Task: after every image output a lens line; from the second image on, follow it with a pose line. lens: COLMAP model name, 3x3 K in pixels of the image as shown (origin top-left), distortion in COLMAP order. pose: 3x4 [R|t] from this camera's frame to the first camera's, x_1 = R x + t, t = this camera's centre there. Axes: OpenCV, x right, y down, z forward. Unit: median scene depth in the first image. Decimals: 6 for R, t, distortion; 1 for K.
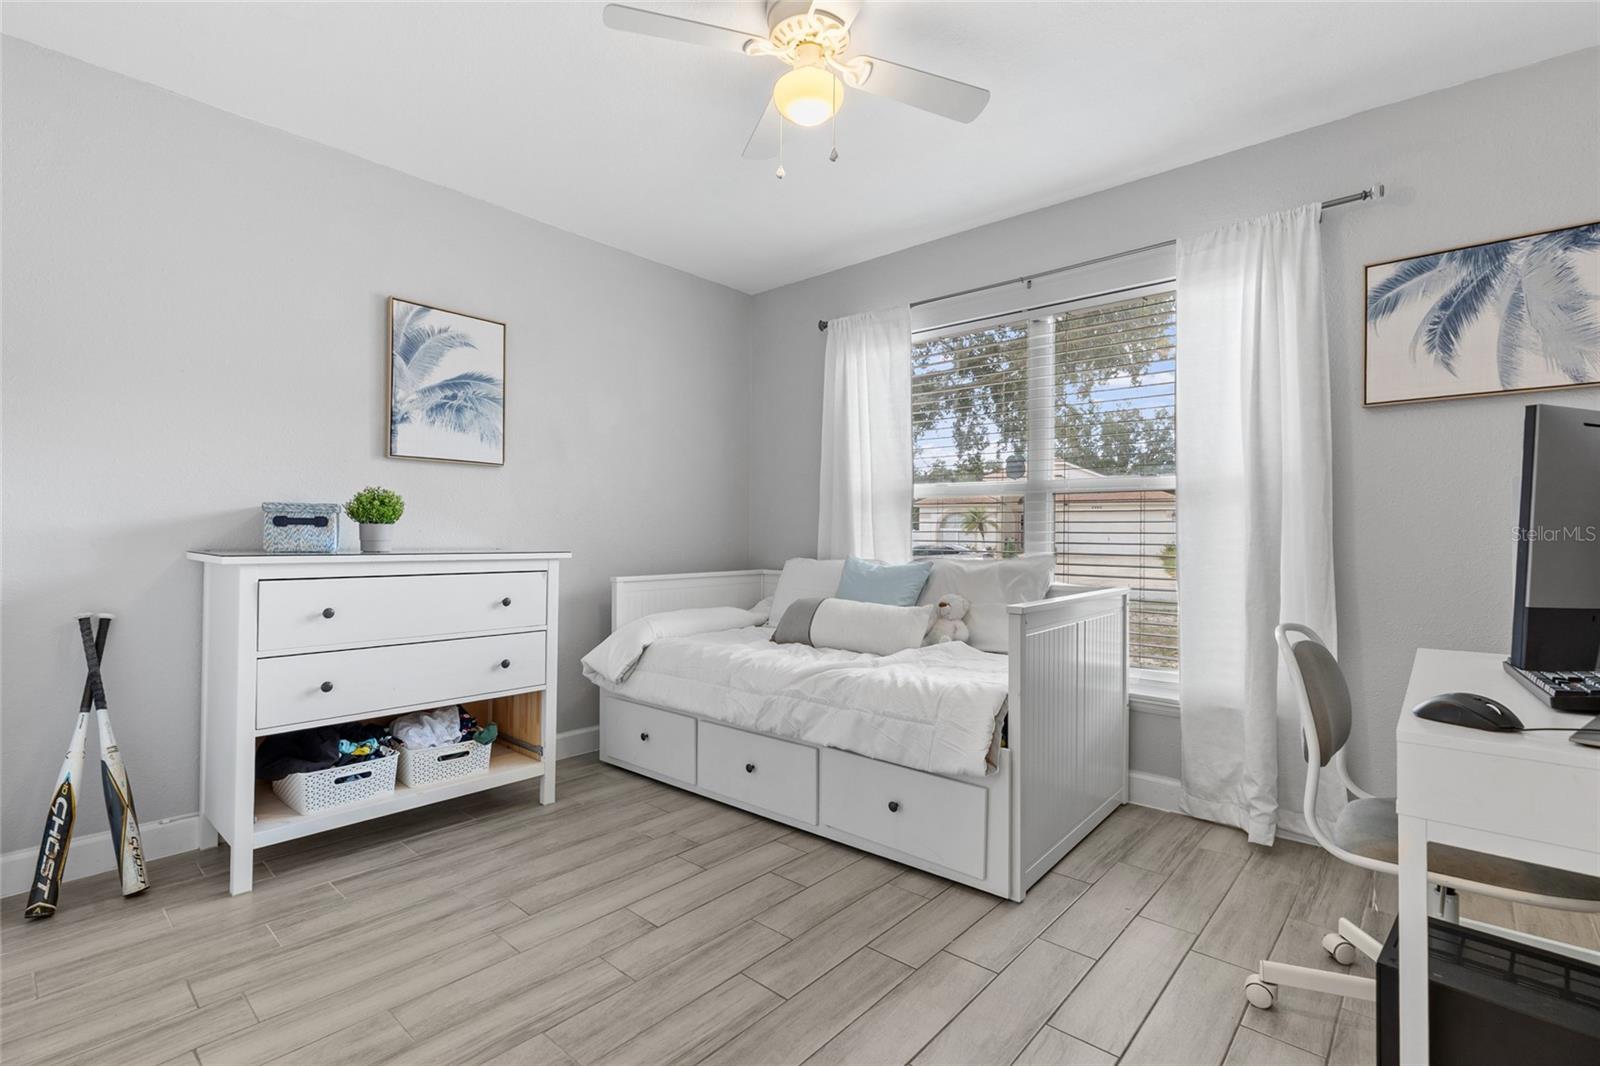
lens RADIAL K [[724.2, 0, 805.3], [0, 724.2, 523.5], [0, 0, 1]] dist [0.001559, 0.000239]
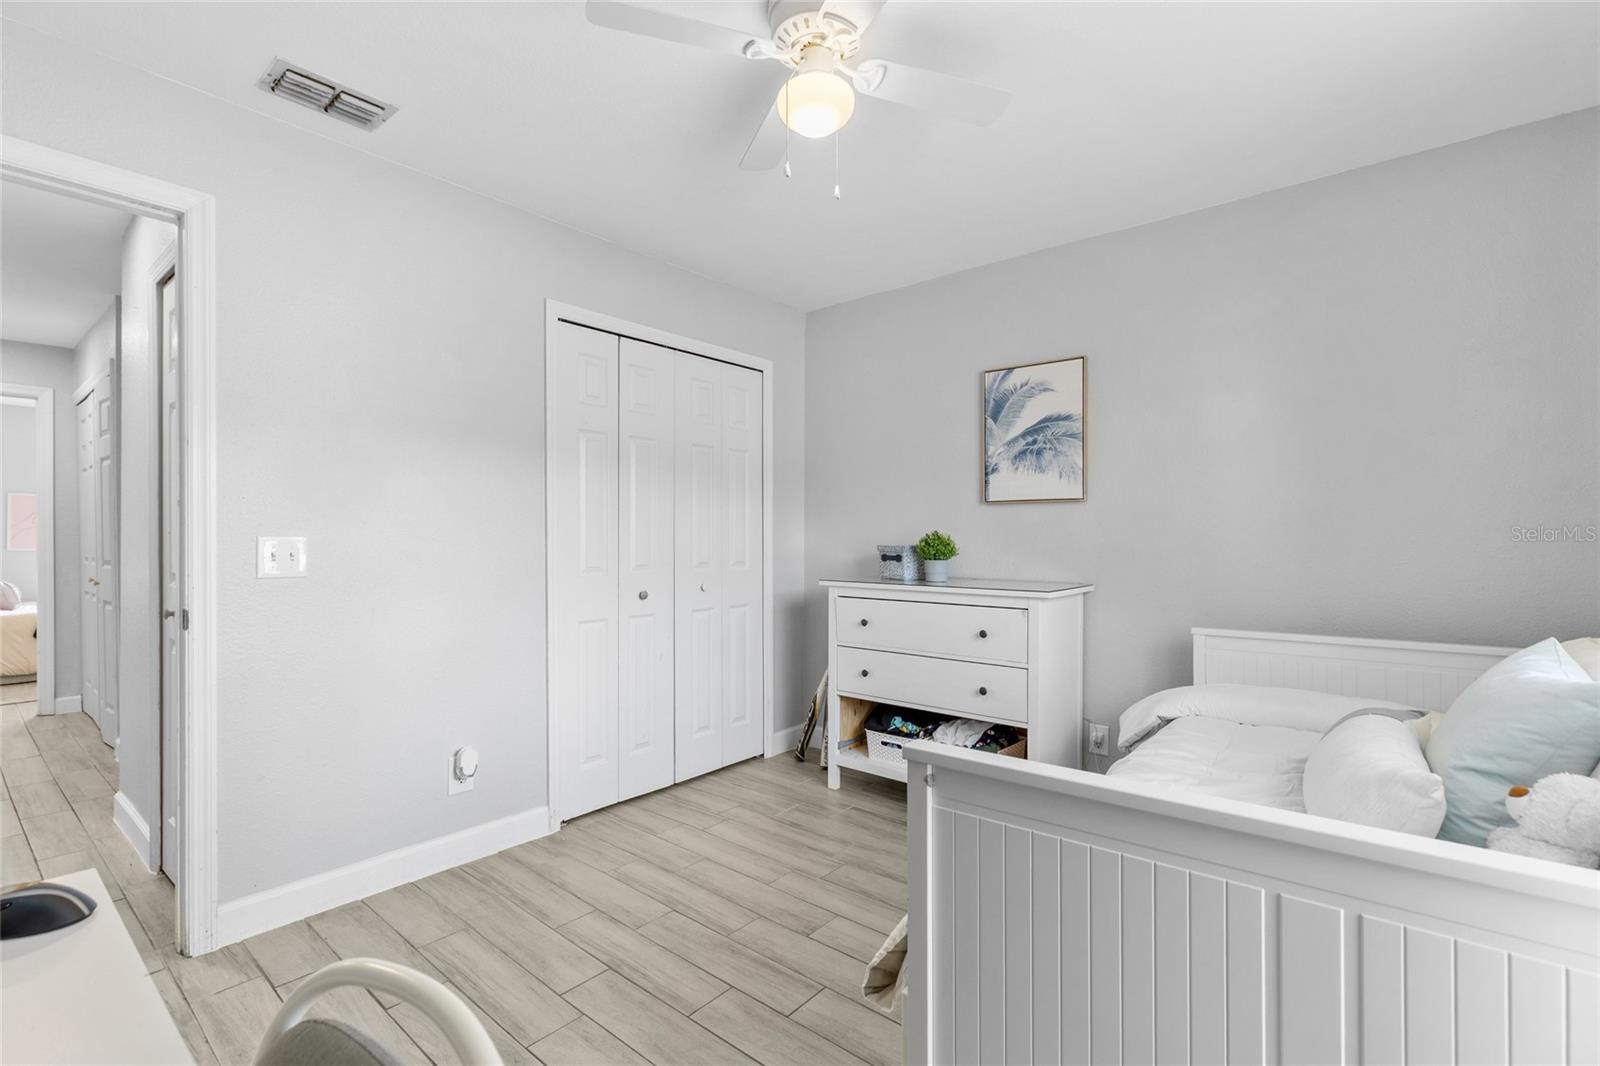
lens RADIAL K [[715.5, 0, 805.7], [0, 715.5, 529.9], [0, 0, 1]] dist [0.002473, 0.000932]
pose [[0.040819, -0.018968, -0.998986, 0.605473], [0.014141, 0.999731, -0.018405, -0.029304], [0.999066, -0.013375, 0.041076, 0.645918]]
